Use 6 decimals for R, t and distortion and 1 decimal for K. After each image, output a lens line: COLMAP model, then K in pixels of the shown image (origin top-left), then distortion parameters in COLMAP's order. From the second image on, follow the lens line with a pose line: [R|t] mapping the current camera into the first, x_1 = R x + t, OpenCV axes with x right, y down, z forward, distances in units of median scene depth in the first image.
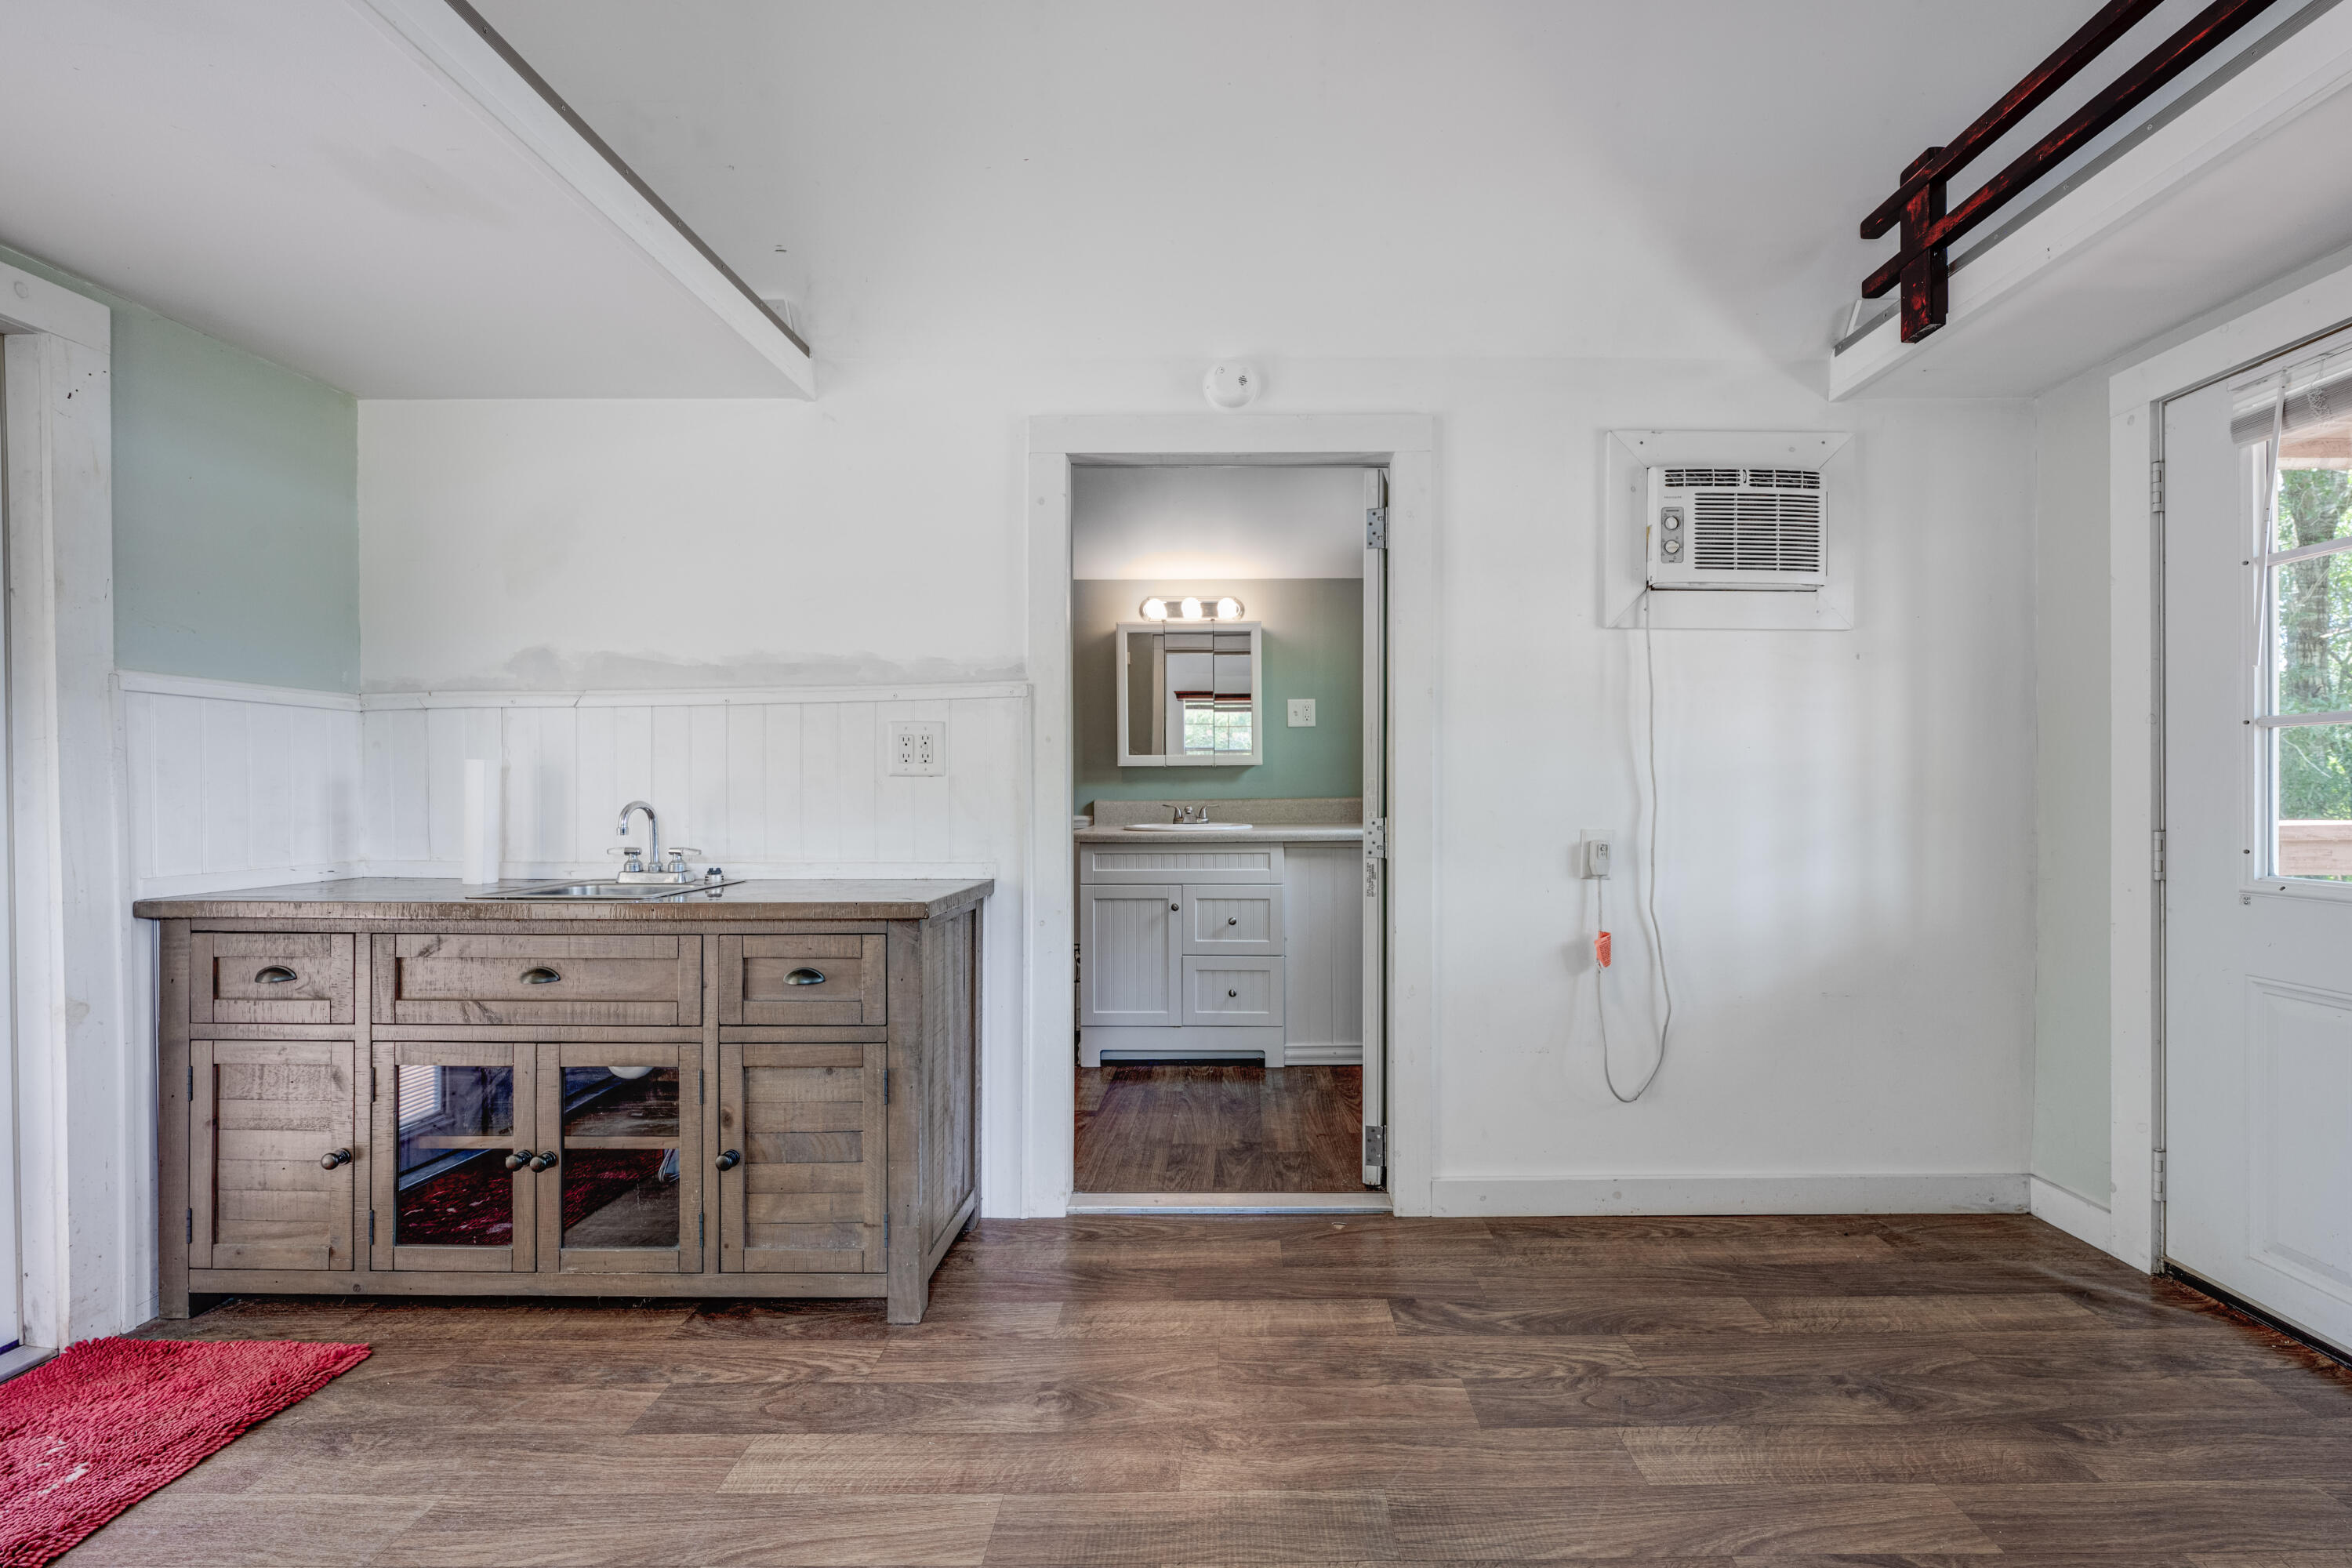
lens RADIAL K [[954.6, 0, 1229.1], [0, 954.6, 792.0], [0, 0, 1]] dist [-0.003473, 0.000335]
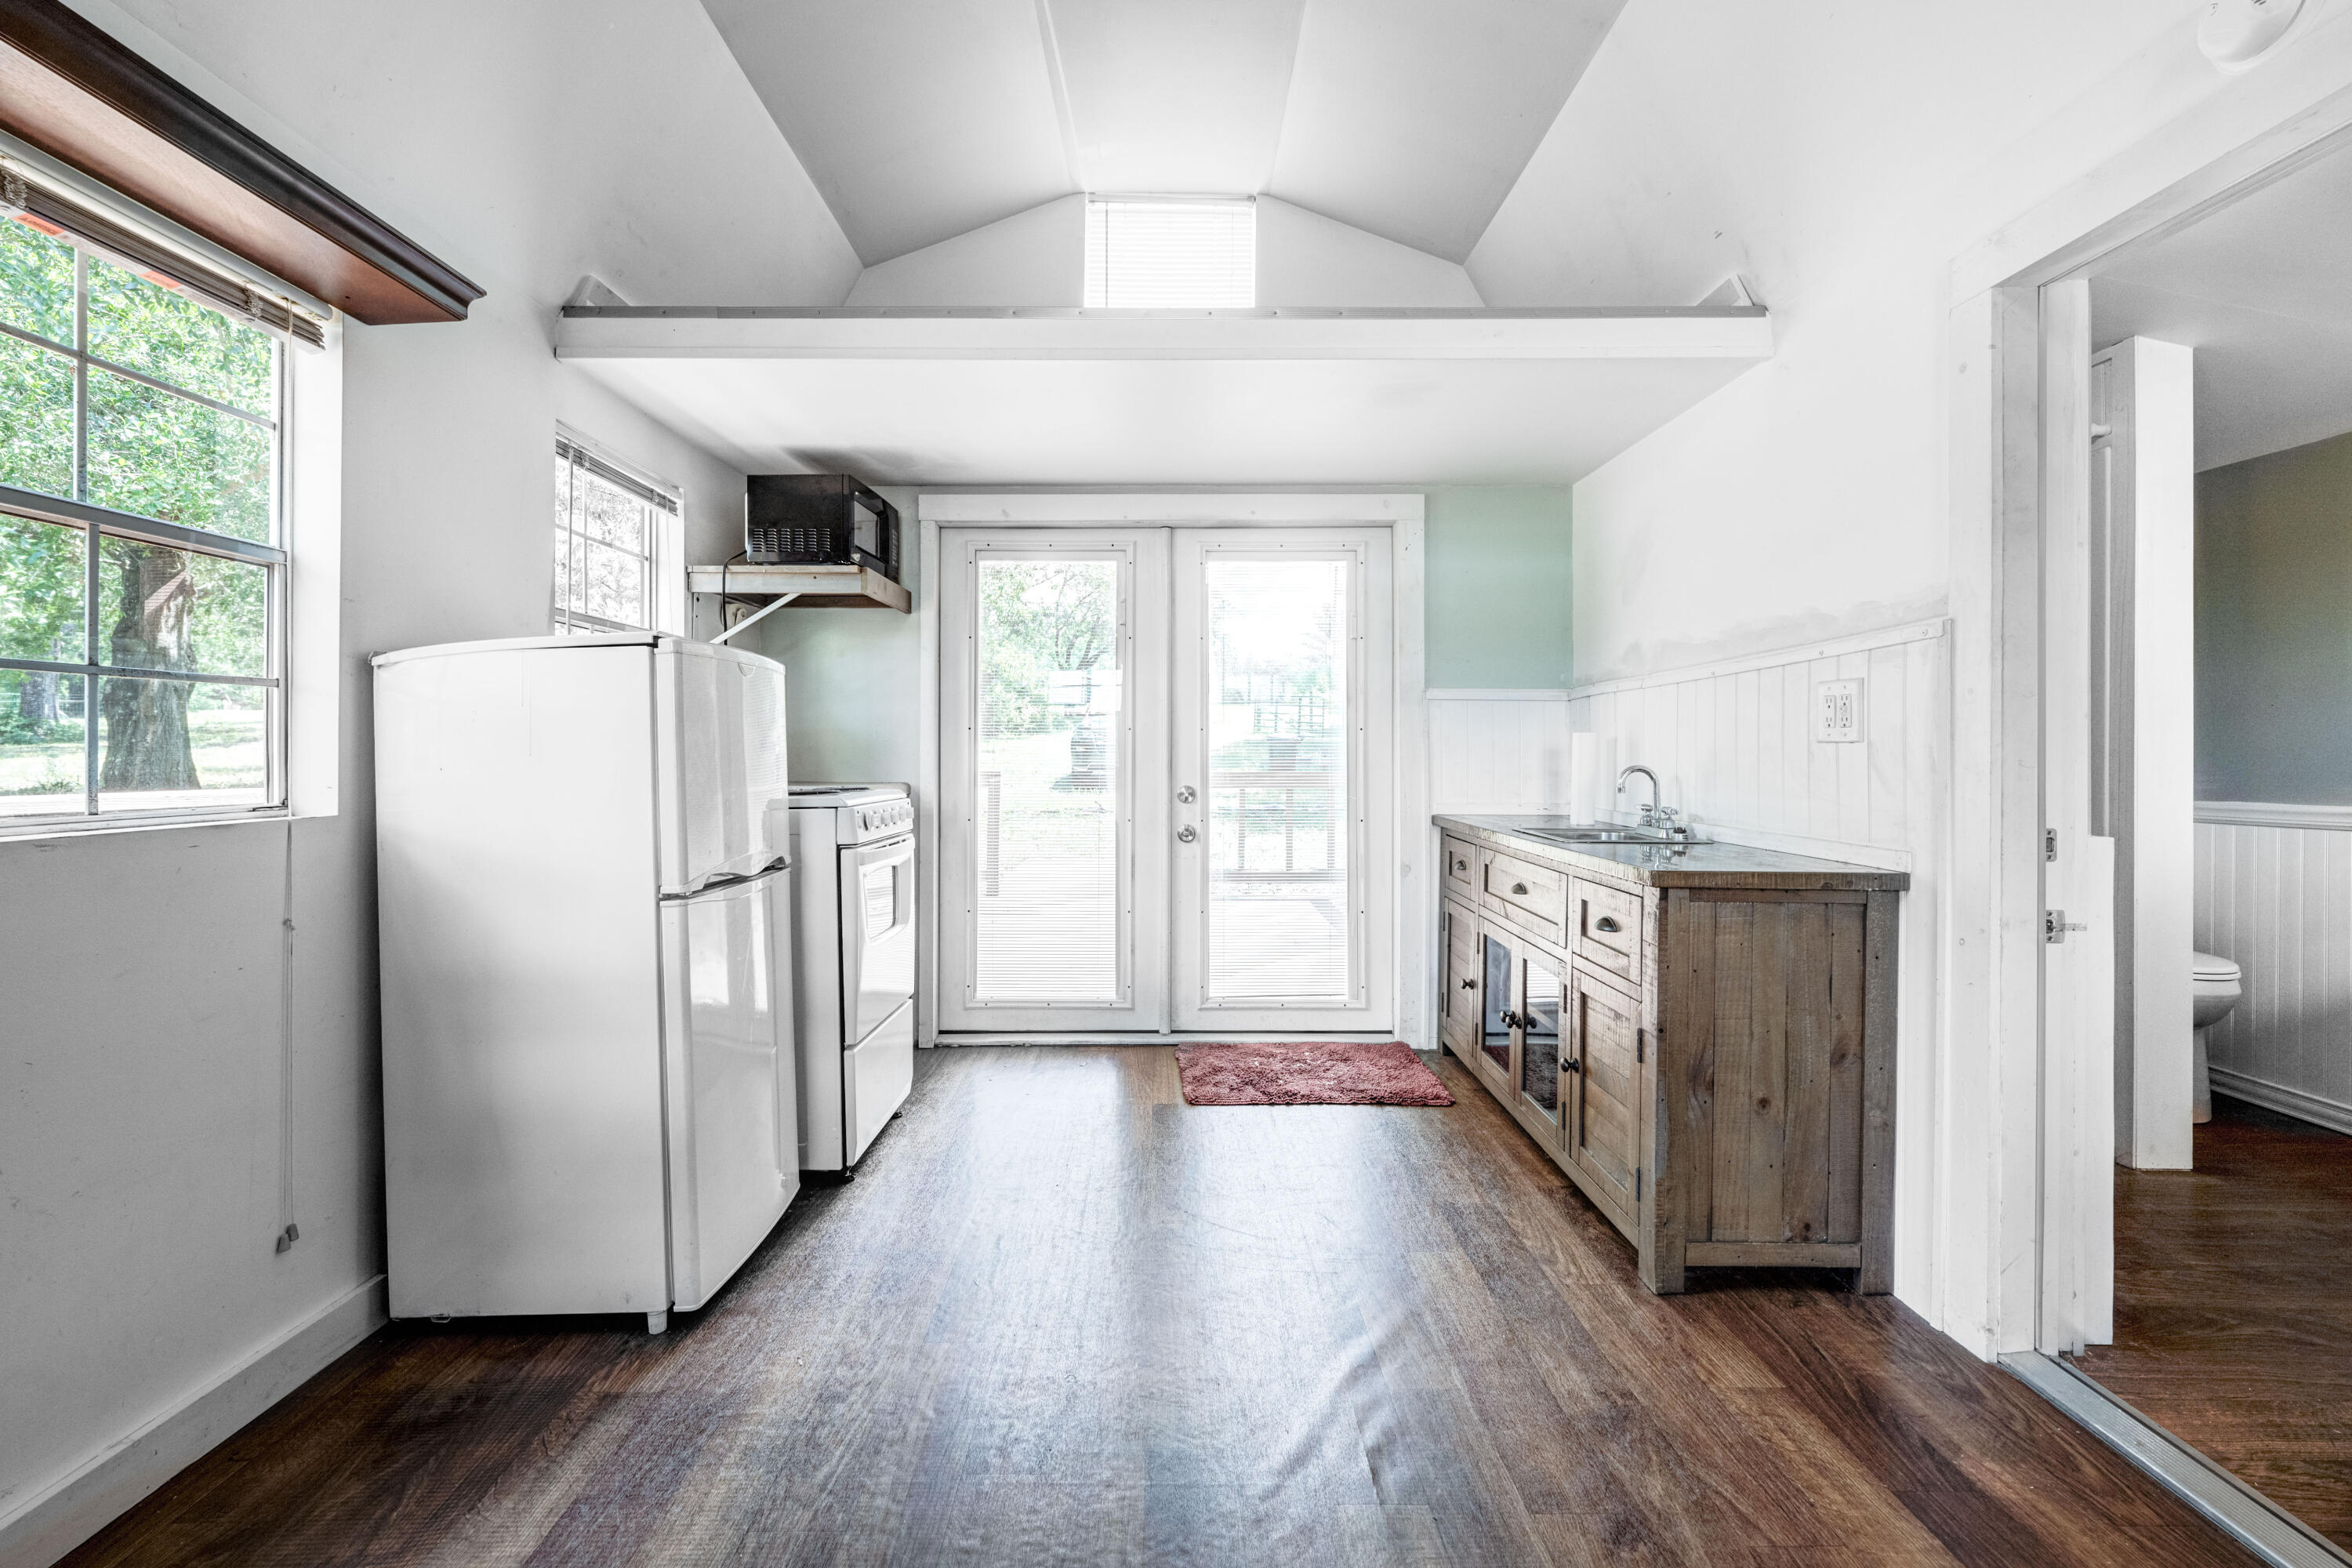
lens RADIAL K [[954.6, 0, 1186.2], [0, 954.6, 746.5], [0, 0, 1]] dist [-0.003473, 0.000335]
pose [[0.023805, -0.001423, -0.999716, 0.541355], [-0.009862, 0.999950, -0.001658, -0.005957], [0.999668, 0.009899, 0.023790, 0.395816]]
